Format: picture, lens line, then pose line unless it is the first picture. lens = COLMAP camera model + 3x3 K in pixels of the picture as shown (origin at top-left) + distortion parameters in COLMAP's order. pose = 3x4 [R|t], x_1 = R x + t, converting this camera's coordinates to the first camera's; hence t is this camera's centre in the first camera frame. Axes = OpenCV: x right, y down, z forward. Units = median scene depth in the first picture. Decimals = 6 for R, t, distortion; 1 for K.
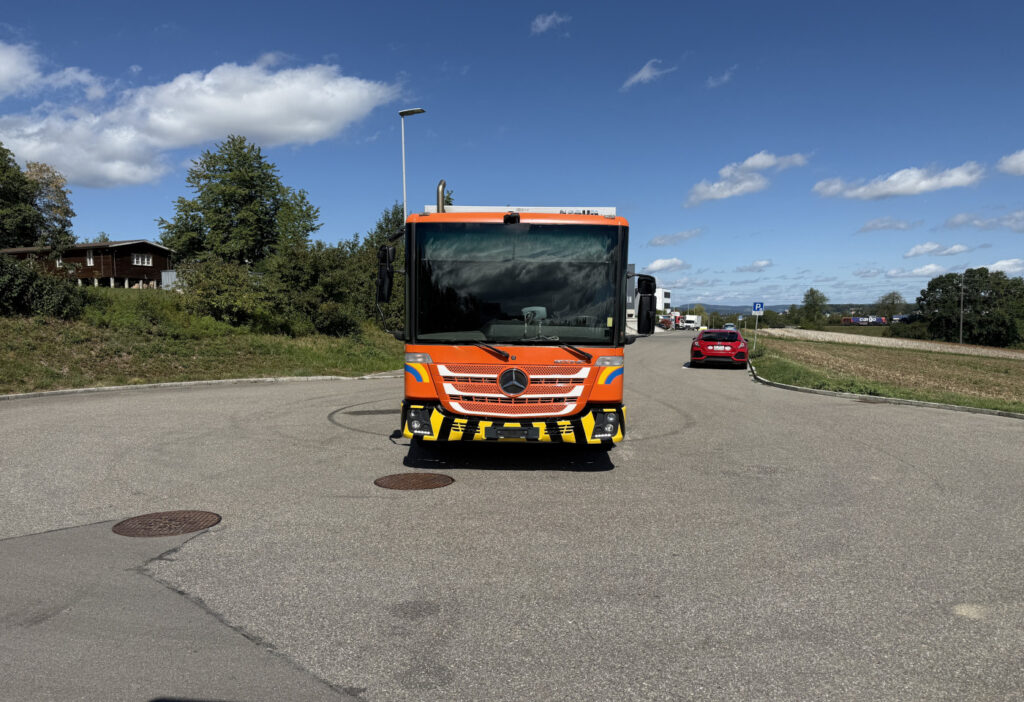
lens RADIAL K [[733.2, 0, 514.0], [0, 733.2, 395.6], [0, 0, 1]] dist [0.021414, -0.006211]
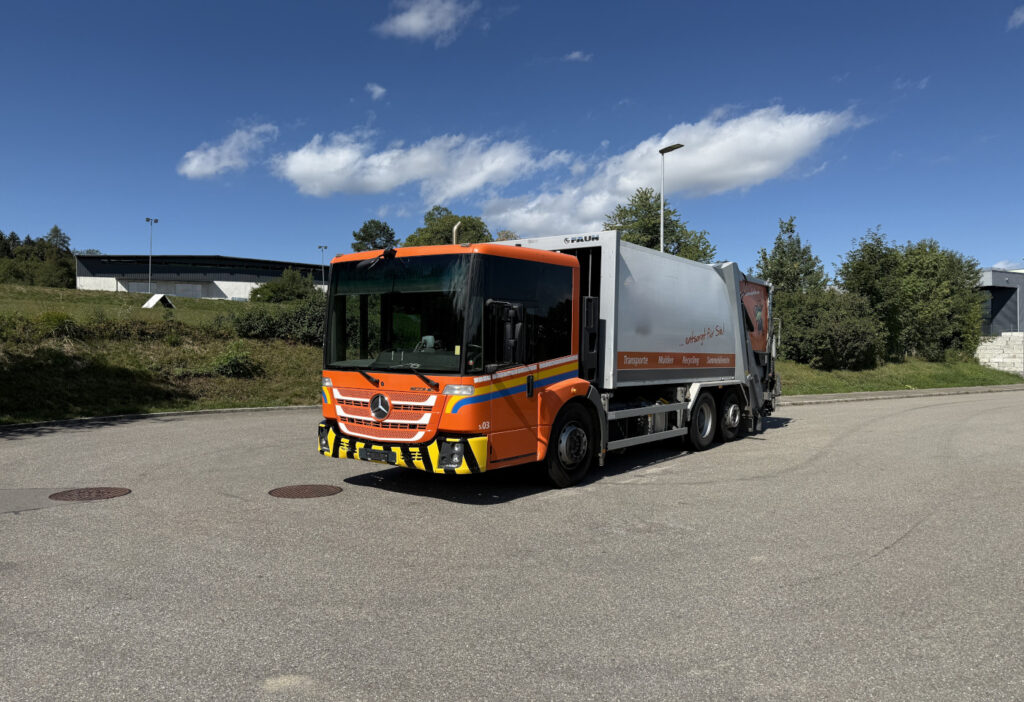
lens RADIAL K [[723.4, 0, 494.7], [0, 723.4, 351.3], [0, 0, 1]] dist [0.002514, -0.003880]
pose [[0.815776, -0.001447, -0.578366, 0.732269], [-0.061393, 0.994131, -0.089081, -0.015301], [0.575100, 0.108177, 0.810899, 0.239898]]
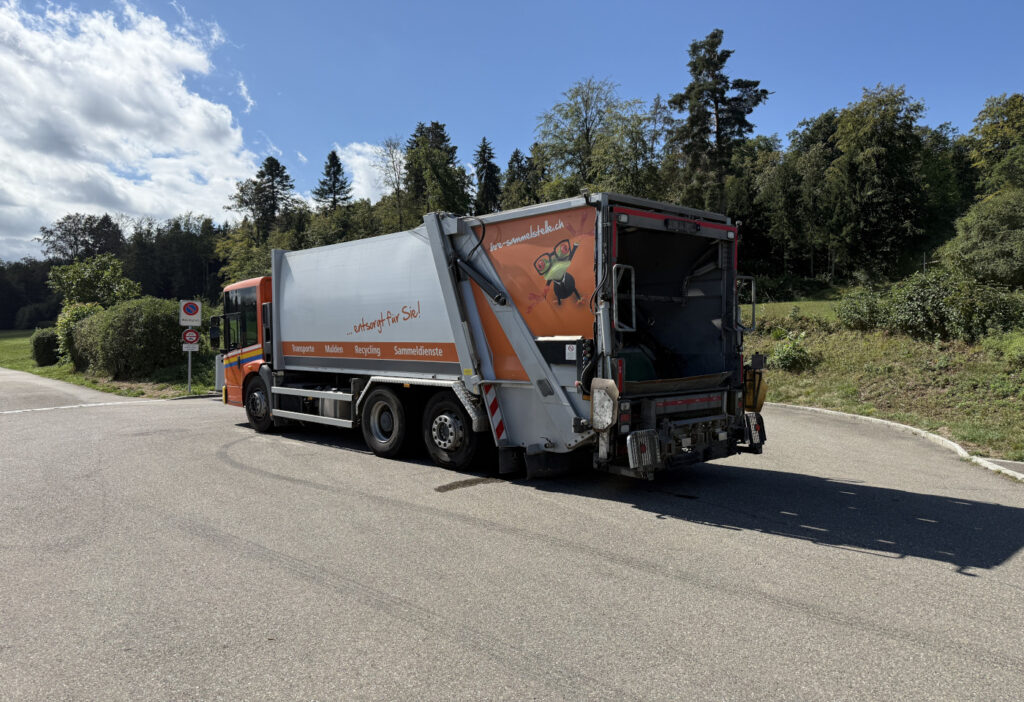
lens RADIAL K [[743.3, 0, 512.0], [0, 743.3, 351.0], [0, 0, 1]] dist [0.028243, -0.001419]
pose [[-0.707279, -0.004264, -0.706922, 1.004638], [-0.082205, 0.993694, 0.076253, -0.303945], [0.702139, 0.112045, -0.703170, 3.078466]]
